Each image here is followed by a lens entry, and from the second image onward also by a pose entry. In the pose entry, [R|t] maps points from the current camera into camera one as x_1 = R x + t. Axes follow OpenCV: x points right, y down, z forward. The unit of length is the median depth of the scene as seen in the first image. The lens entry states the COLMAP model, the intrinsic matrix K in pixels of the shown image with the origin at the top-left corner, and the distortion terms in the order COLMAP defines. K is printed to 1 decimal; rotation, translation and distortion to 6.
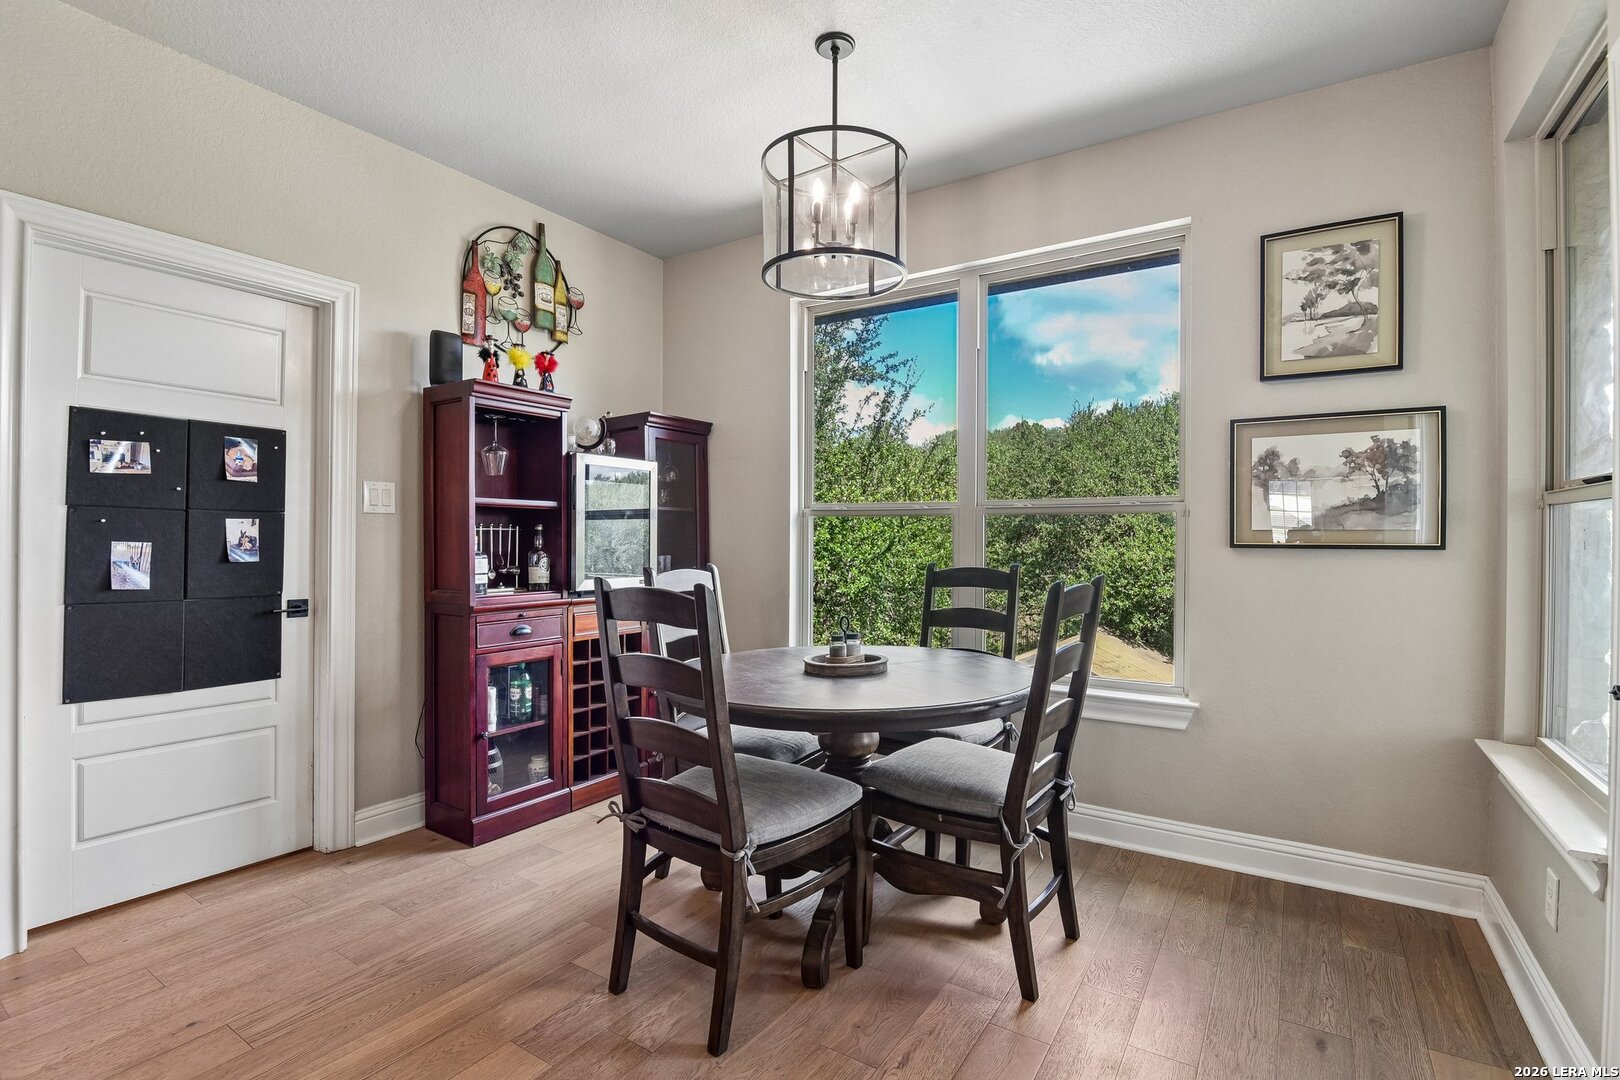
lens RADIAL K [[765.0, 0, 803.3], [0, 765.0, 535.1], [0, 0, 1]] dist [-0.015052, -0.006089]
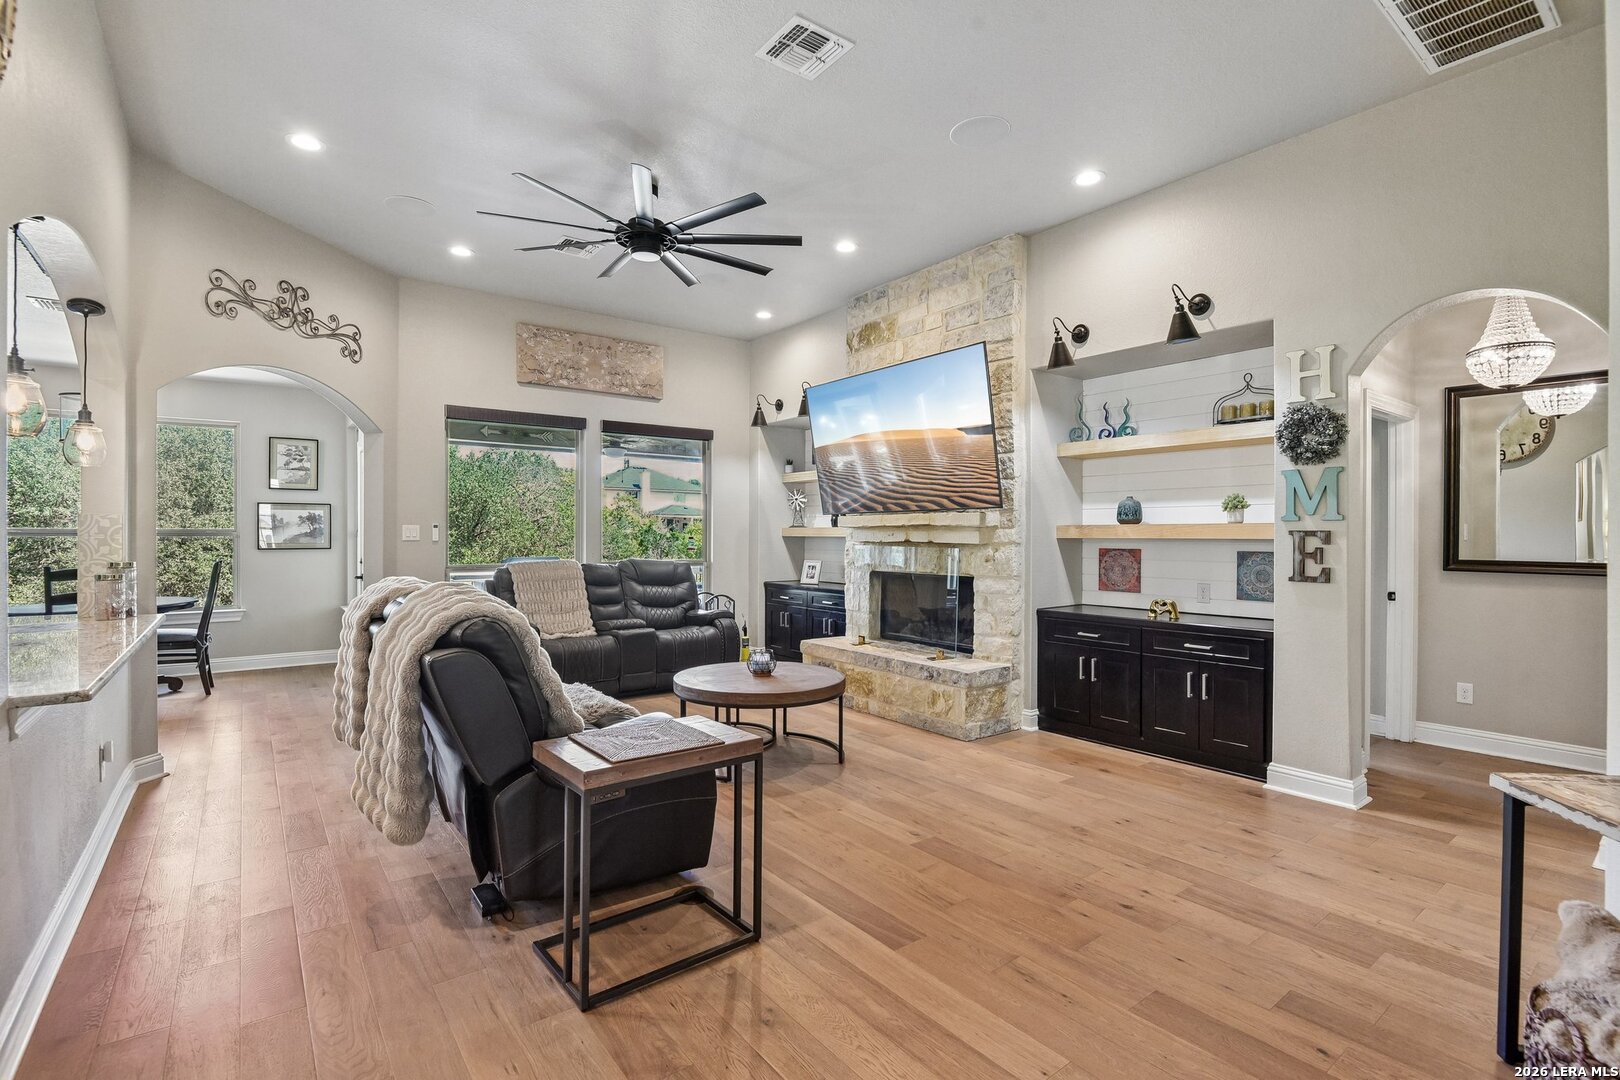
lens RADIAL K [[746.1, 0, 805.6], [0, 746.1, 536.6], [0, 0, 1]] dist [-0.011687, -0.005311]
pose [[0.339246, -0.007352, 0.940669, -1.265238], [0.002995, 0.999973, 0.006736, -0.042733], [-0.940693, 0.000532, 0.339259, -1.742313]]
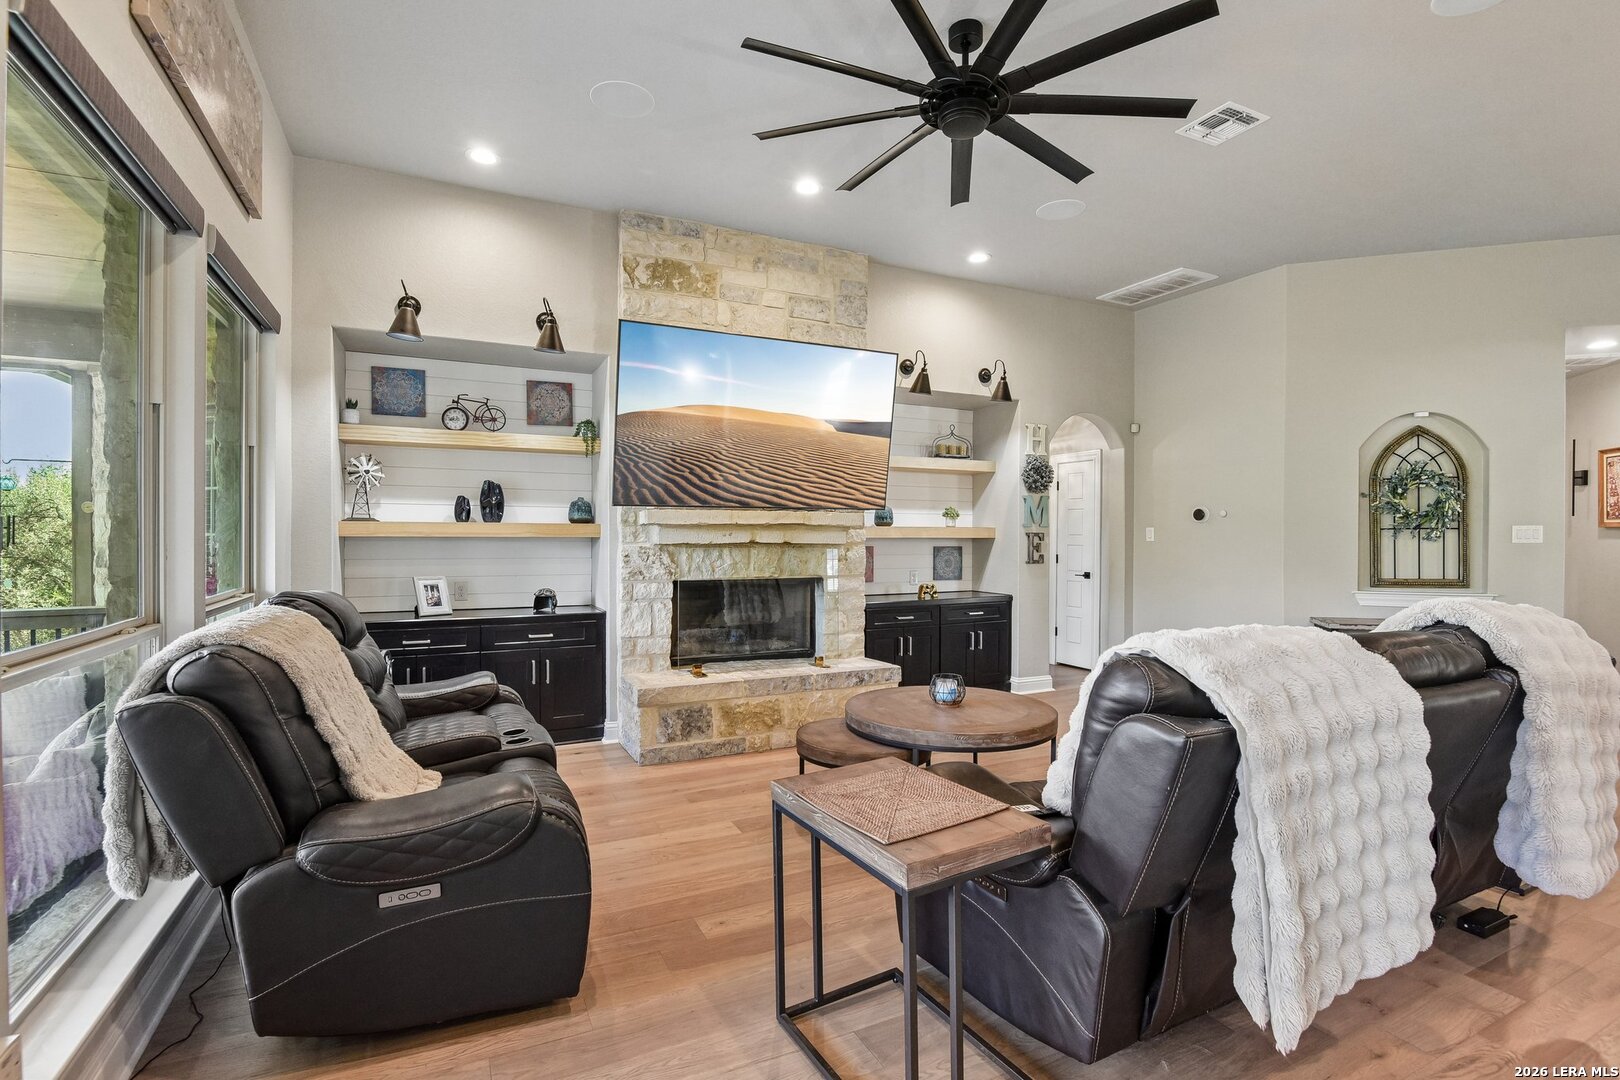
lens RADIAL K [[746.1, 0, 801.0], [0, 746.1, 540.1], [0, 0, 1]] dist [-0.011687, -0.005311]
pose [[-0.855961, -0.011246, 0.516918, -0.220790], [-0.006239, 0.999915, 0.011423, -0.041175], [-0.517003, 0.006552, -0.855959, 0.211748]]
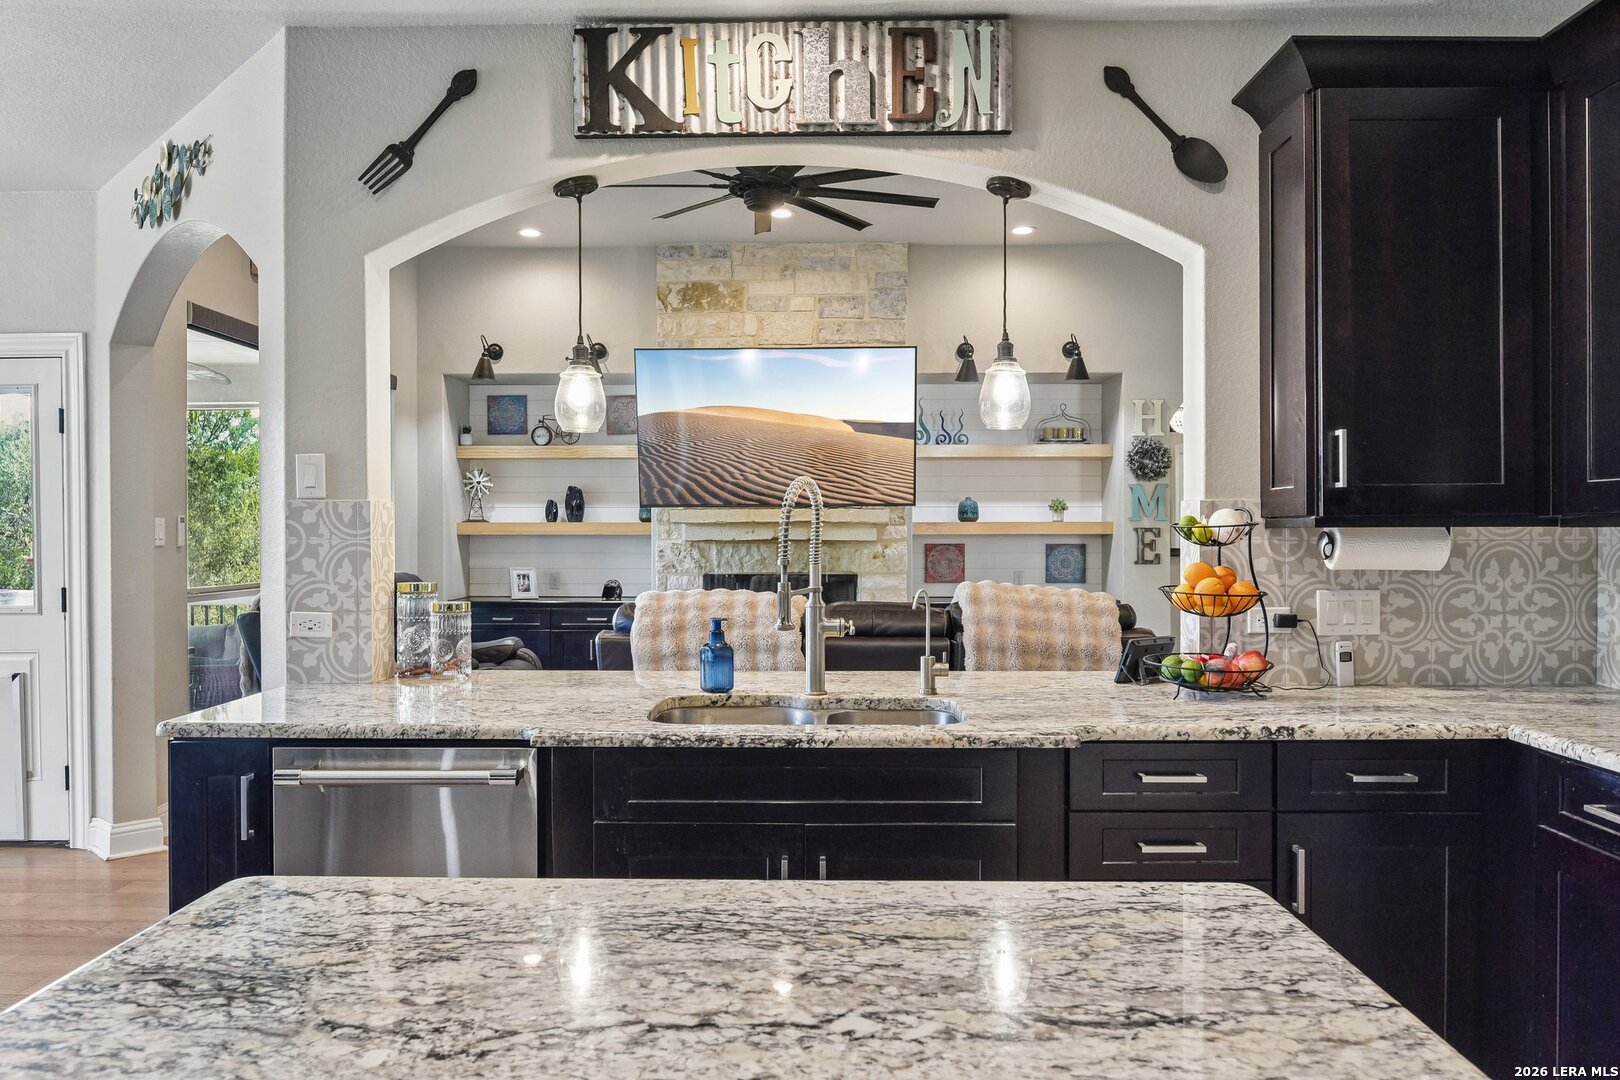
lens RADIAL K [[1133.1, 0, 800.2], [0, 1133.1, 542.8], [0, 0, 1]] dist [-0.016583, -0.002016]
pose [[-0.530992, -0.014107, 0.847259, -1.691810], [0.001122, 0.999849, 0.017351, -0.055072], [-0.847376, 0.010164, -0.530896, 0.208749]]
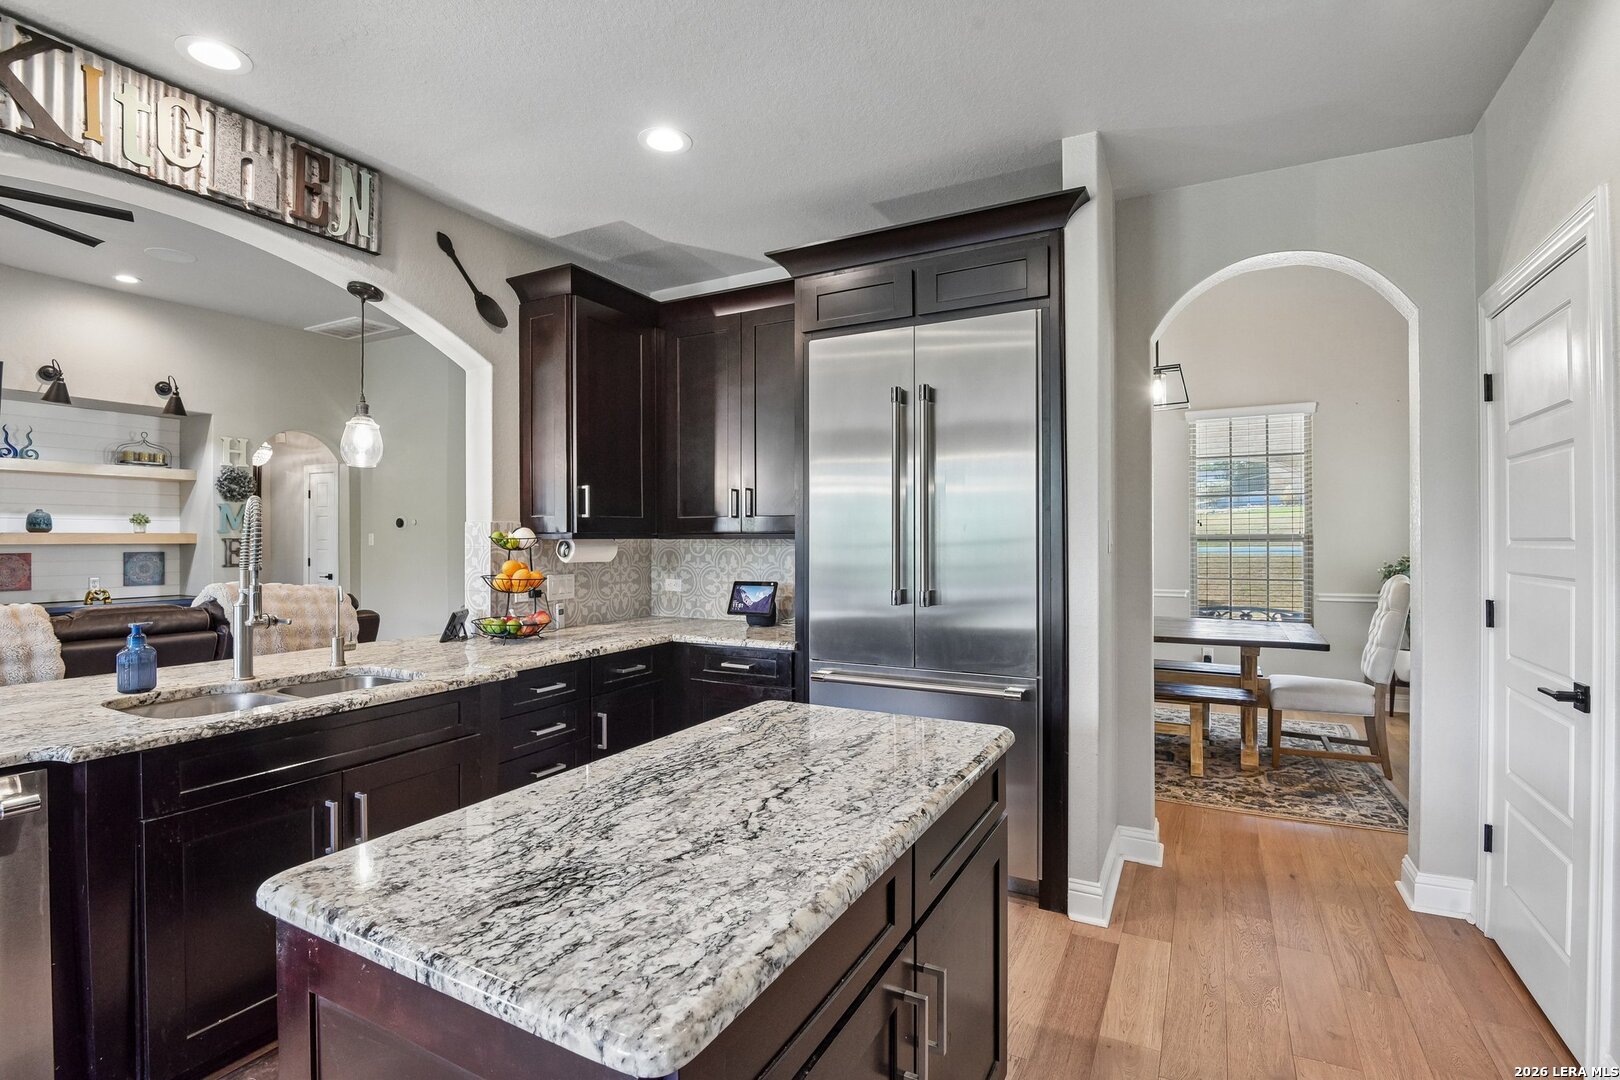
lens RADIAL K [[765.0, 0, 804.0], [0, 765.0, 538.4], [0, 0, 1]] dist [-0.015052, -0.006089]
pose [[-0.996242, -0.004449, -0.086496, -1.330396], [-0.004642, 0.999987, 0.002021, -0.055871], [0.086486, 0.002415, -0.996250, 0.540065]]
